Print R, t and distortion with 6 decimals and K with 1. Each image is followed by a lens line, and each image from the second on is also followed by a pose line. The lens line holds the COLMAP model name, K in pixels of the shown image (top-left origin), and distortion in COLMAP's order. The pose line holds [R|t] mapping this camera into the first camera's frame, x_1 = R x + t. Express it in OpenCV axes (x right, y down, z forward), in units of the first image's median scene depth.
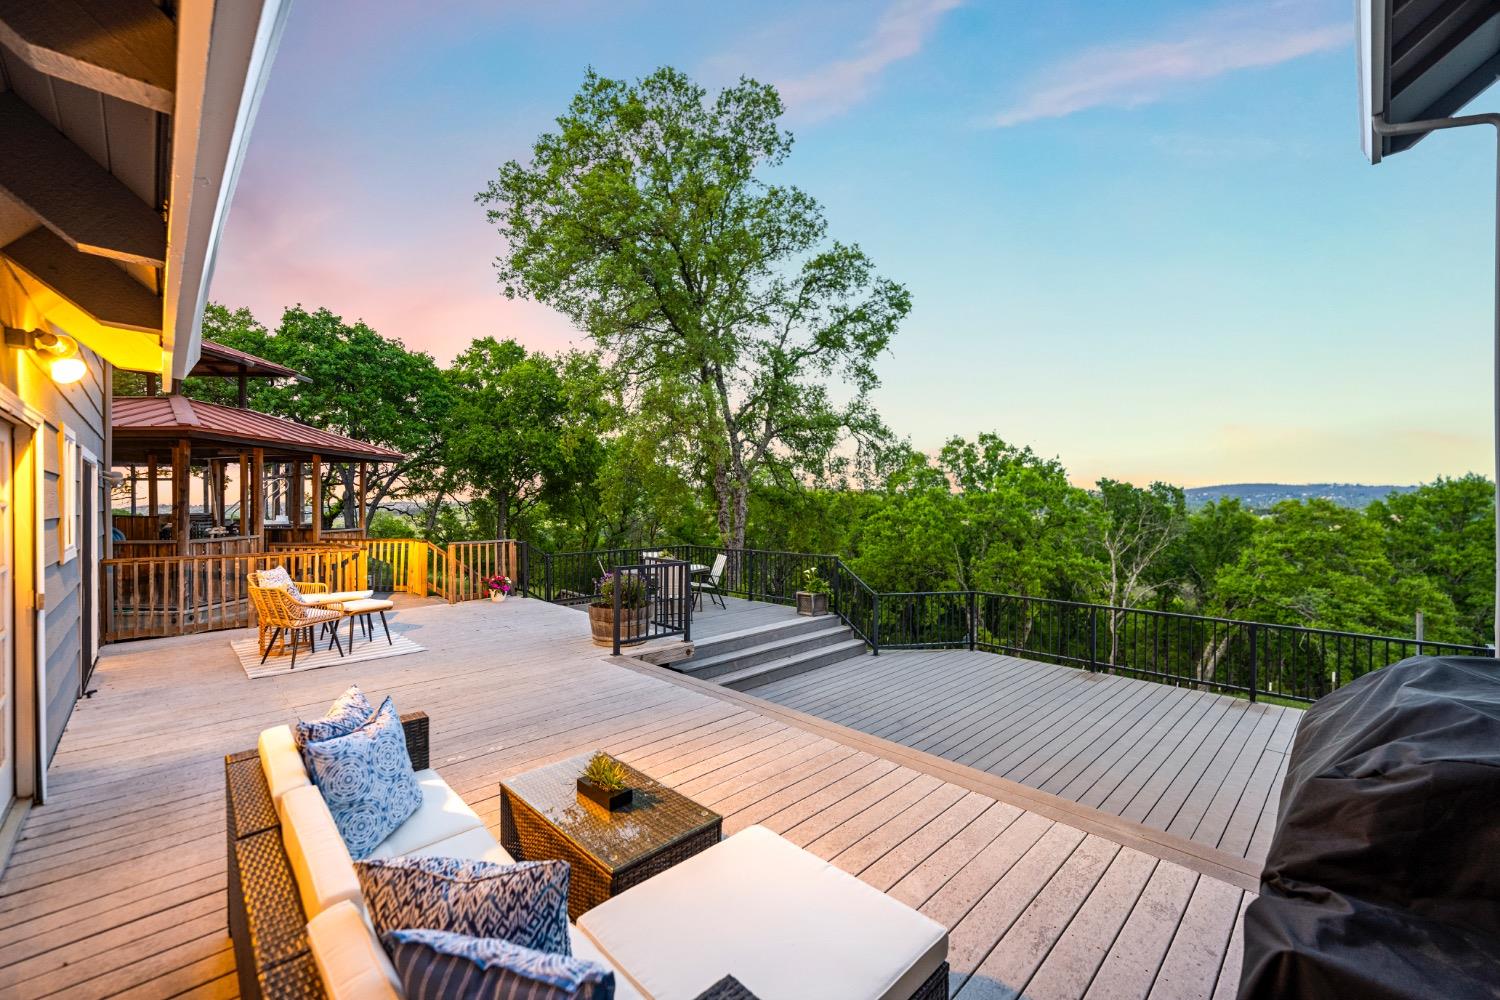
lens RADIAL K [[605.9, 0, 749.7], [0, 605.9, 504.7], [0, 0, 1]] dist [0.000379, 0.000021]
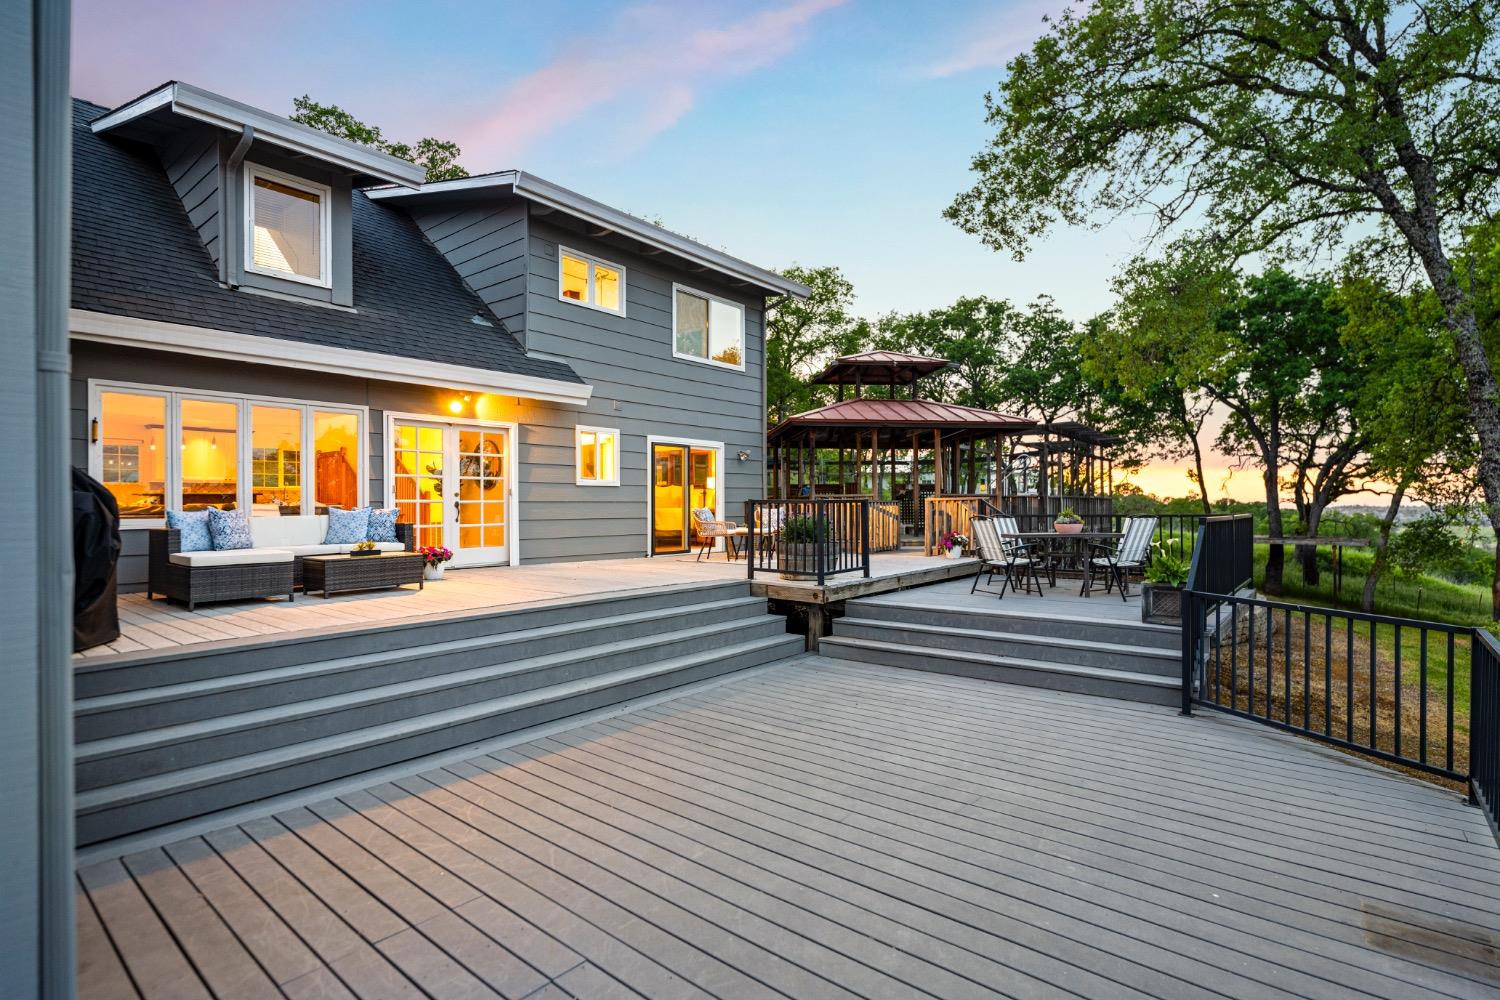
lens RADIAL K [[725.2, 0, 750.0], [0, 725.2, 504.7], [0, 0, 1]] dist [-0.000195, 0.000001]
pose [[0.110347, -0.000613, -0.993893, 0.994948], [0.001813, 0.999998, -0.000415, 0.108629], [0.993891, -0.001756, 0.110348, 0.793028]]
